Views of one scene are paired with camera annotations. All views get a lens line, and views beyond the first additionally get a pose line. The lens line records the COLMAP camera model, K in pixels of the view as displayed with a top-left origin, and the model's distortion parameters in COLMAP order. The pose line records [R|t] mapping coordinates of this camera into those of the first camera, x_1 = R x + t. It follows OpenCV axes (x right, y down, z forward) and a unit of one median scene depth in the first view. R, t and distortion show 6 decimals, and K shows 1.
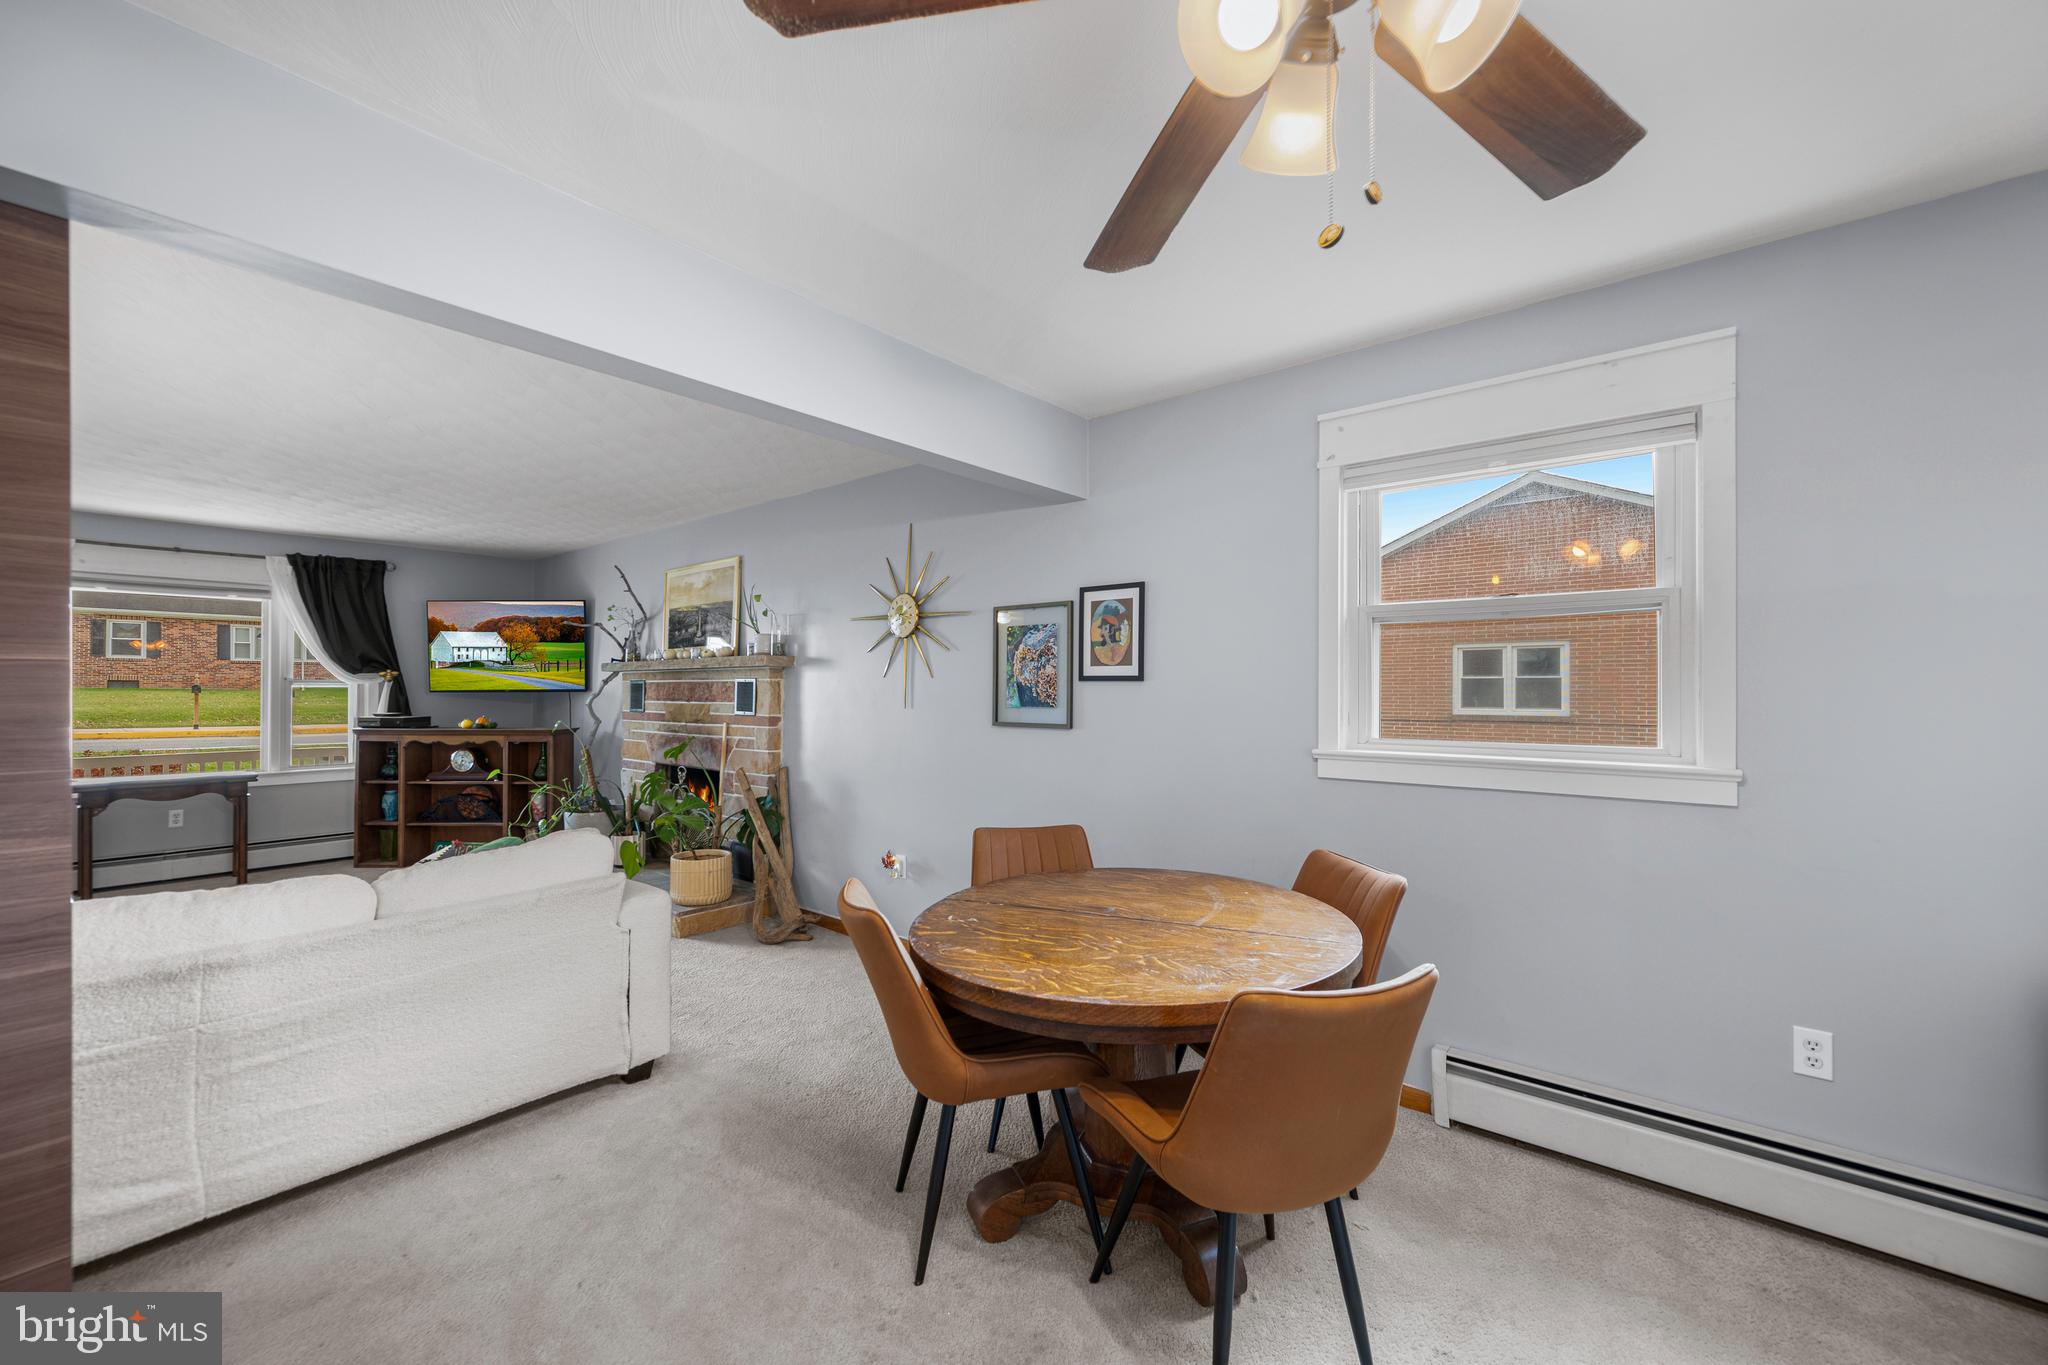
lens RADIAL K [[817.8, 0, 1027.5], [0, 817.8, 680.8], [0, 0, 1]] dist [0.001754, 0.000047]
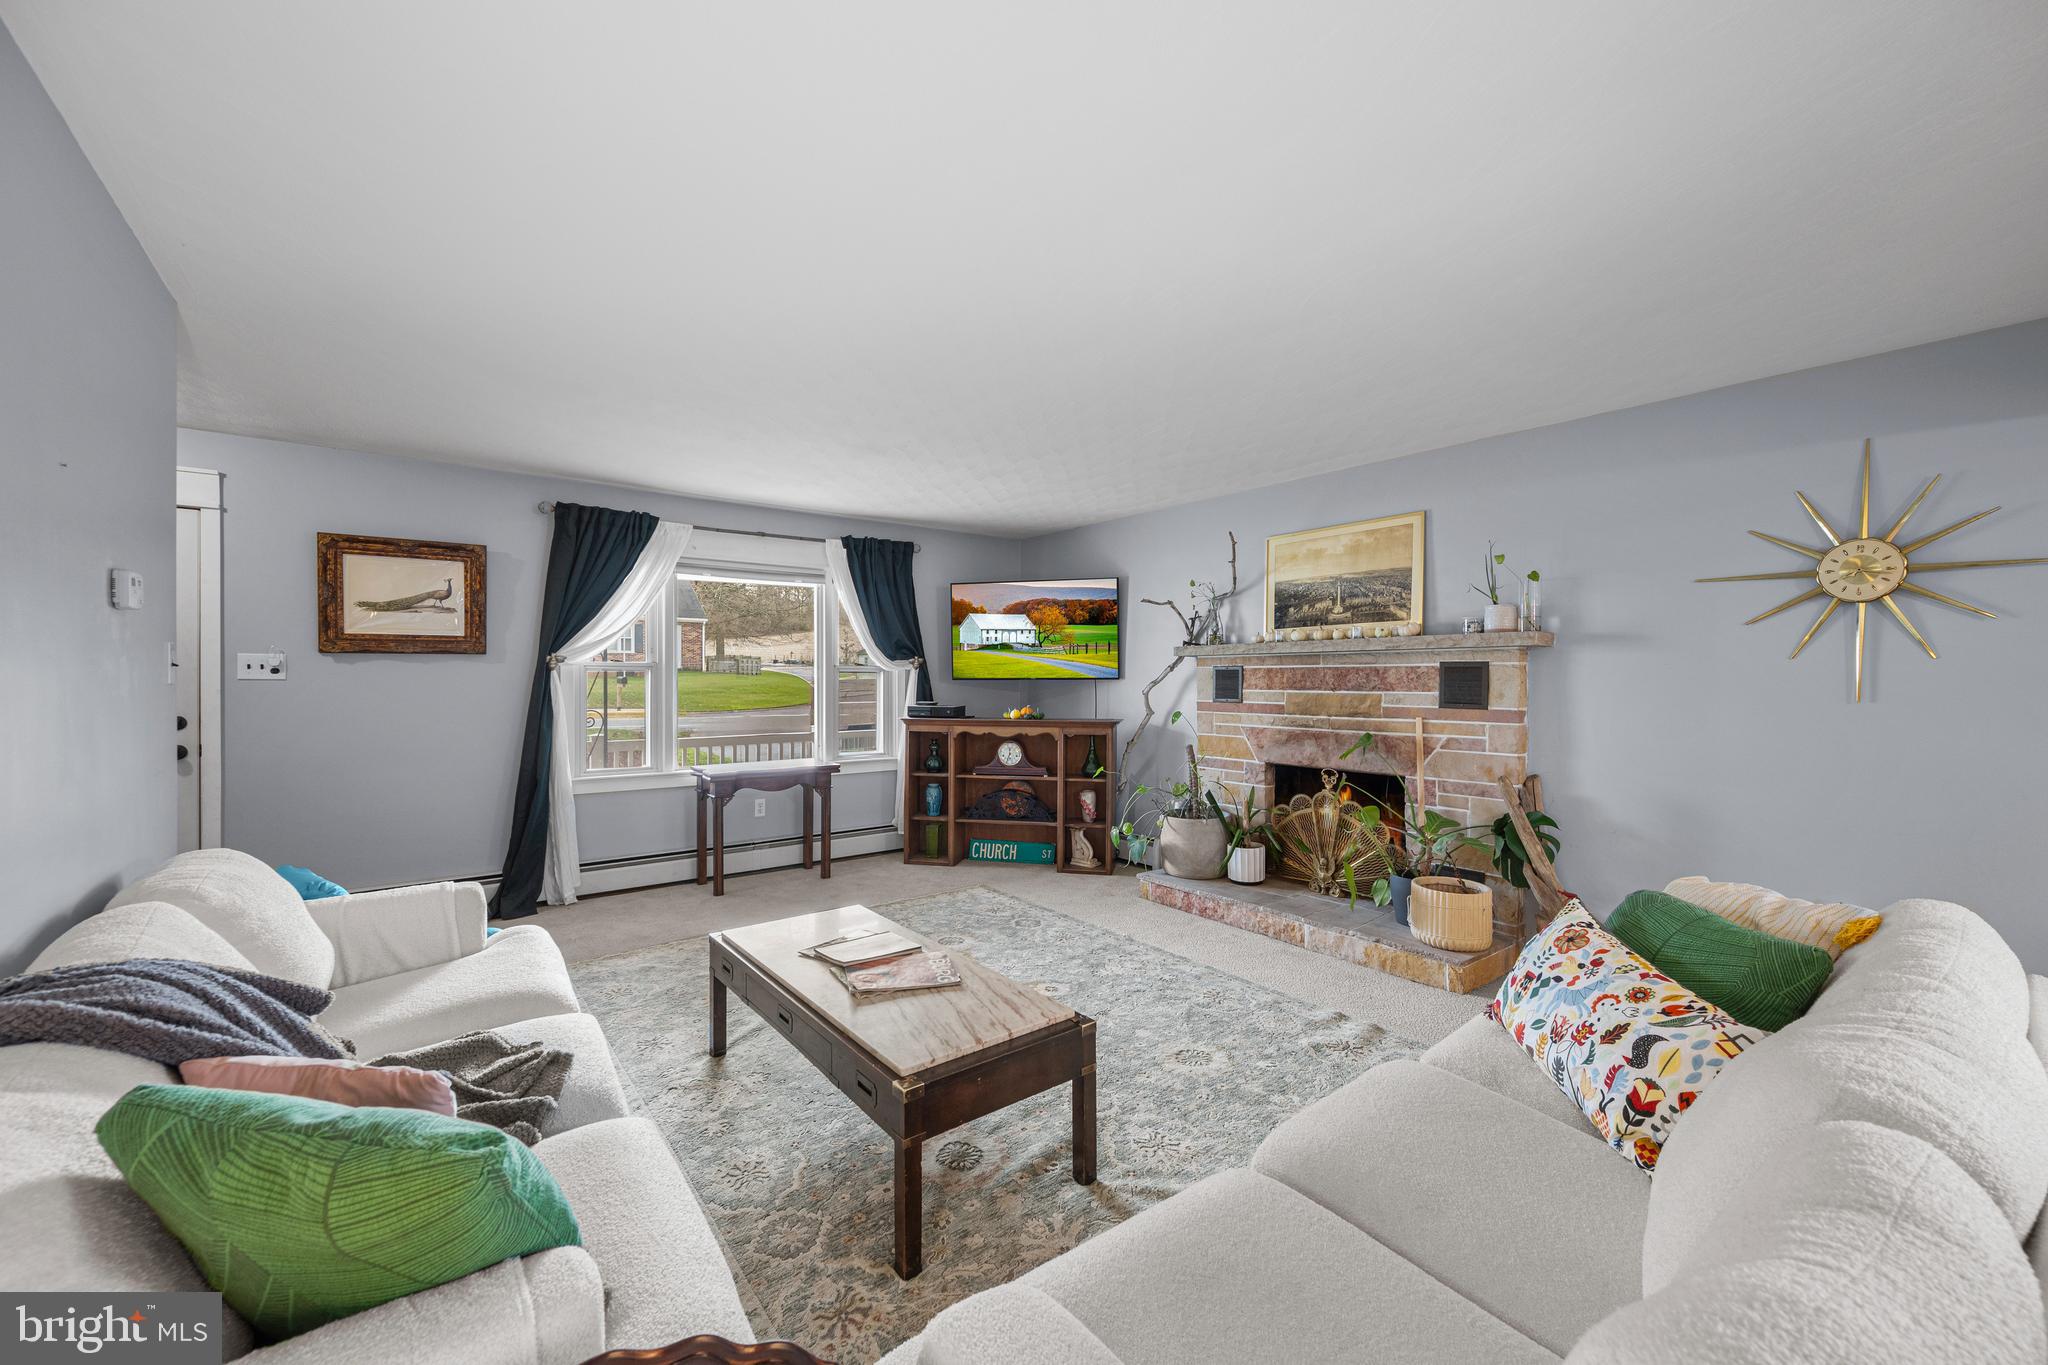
lens RADIAL K [[817.8, 0, 1027.5], [0, 817.8, 680.8], [0, 0, 1]] dist [0.001754, 0.000047]
pose [[0.975641, 0.000746, -0.219371, -0.511183], [0.002139, 0.999914, 0.012912, 0.003660], [0.219362, -0.013067, 0.975556, 0.115048]]
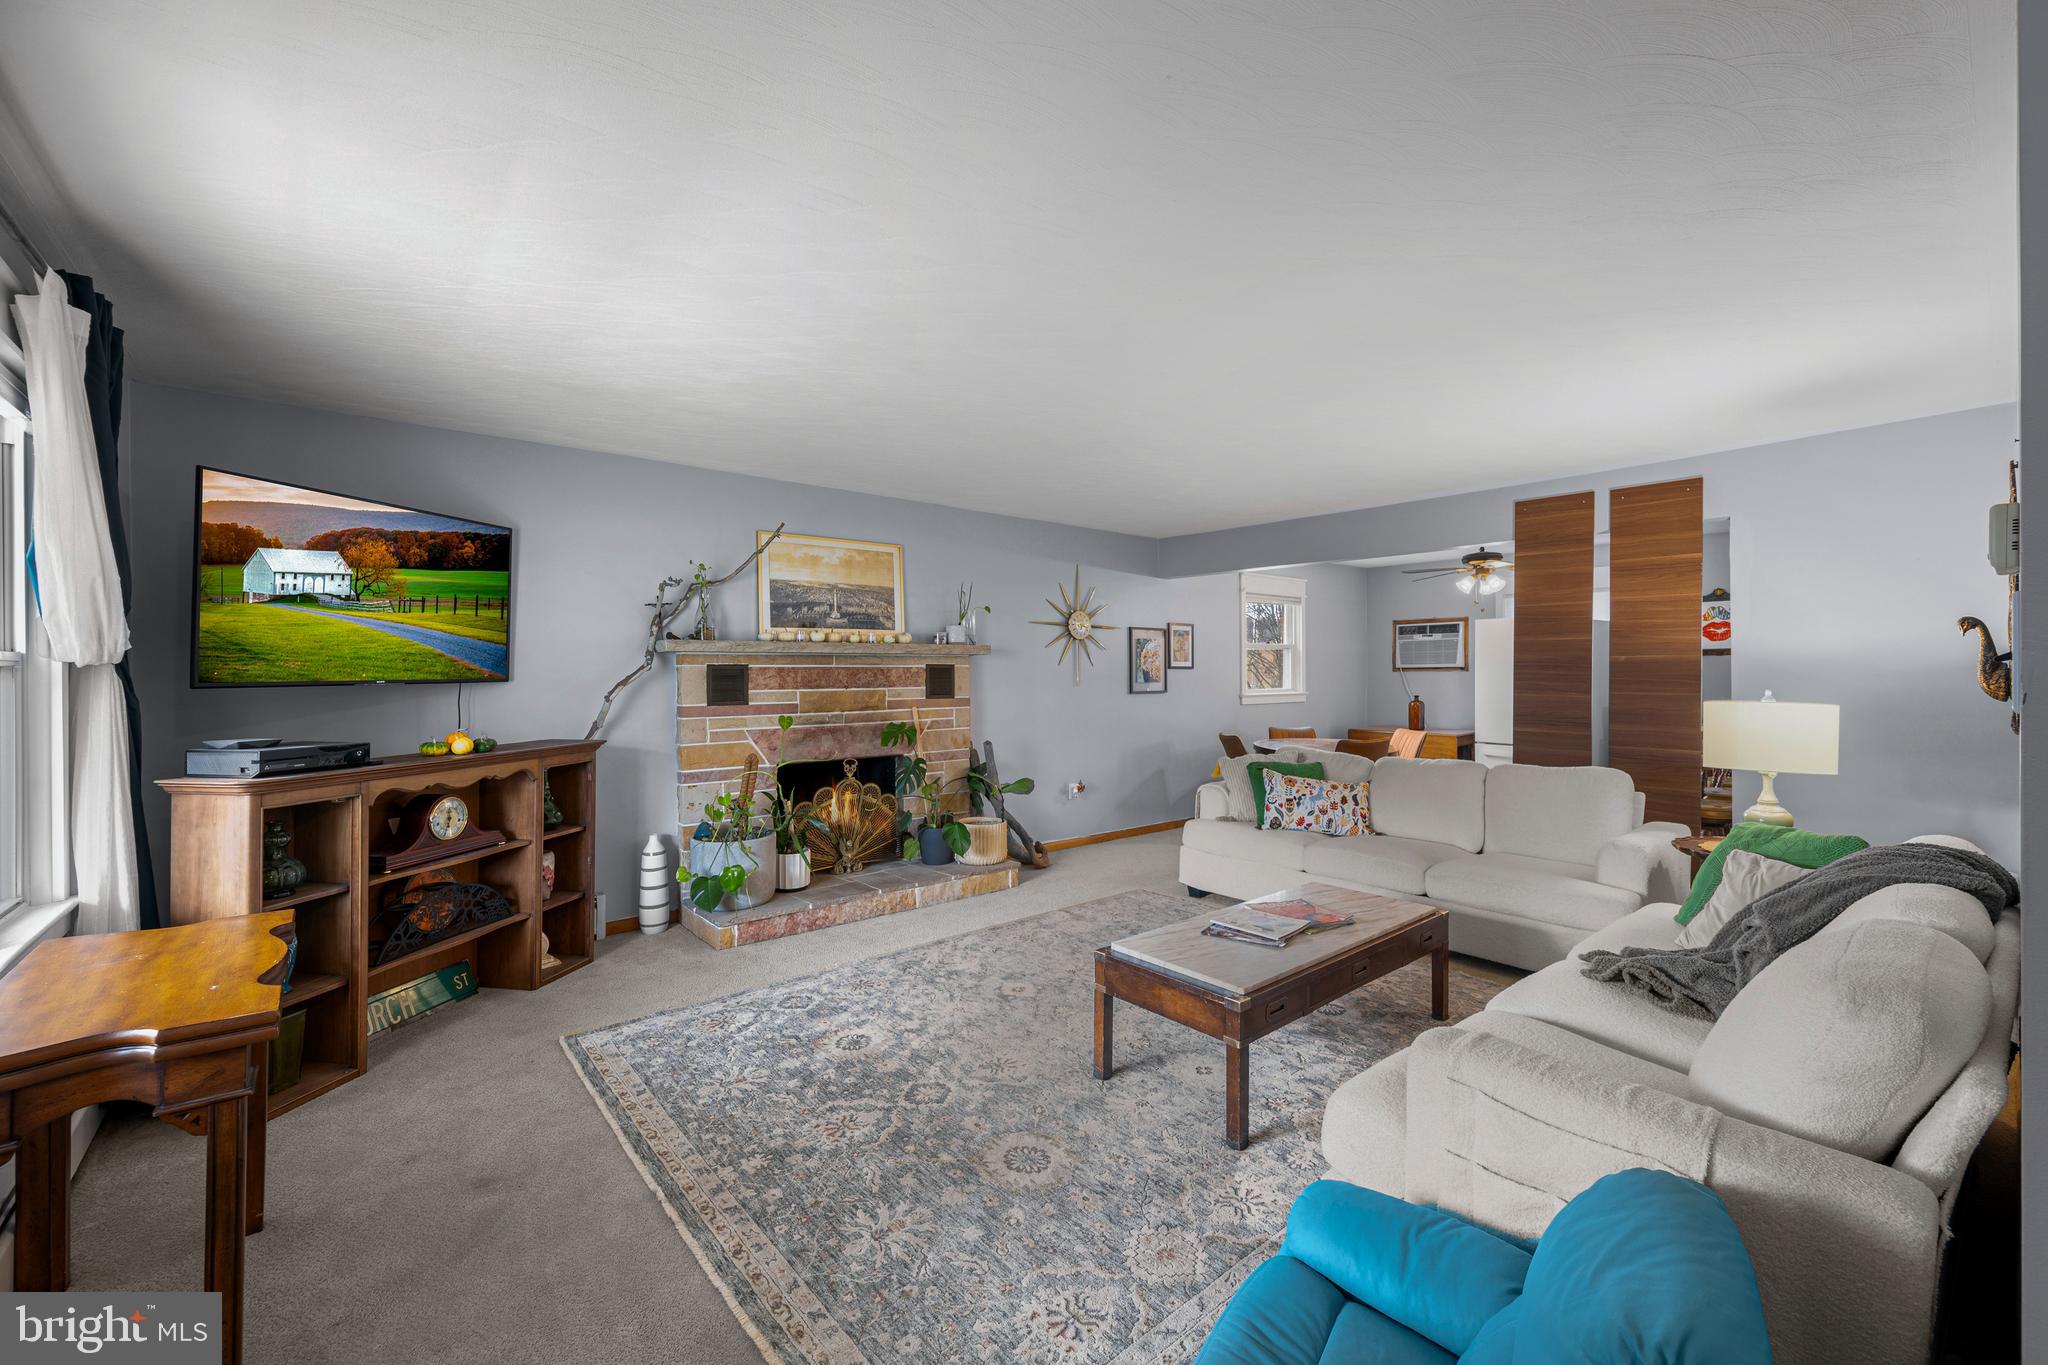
lens RADIAL K [[817.8, 0, 1027.5], [0, 817.8, 680.8], [0, 0, 1]] dist [0.001754, 0.000047]
pose [[0.176867, -0.010015, 0.984184, -1.229375], [-0.003221, 0.999937, 0.010754, 0.005928], [-0.984230, -0.005072, 0.176823, 0.605394]]
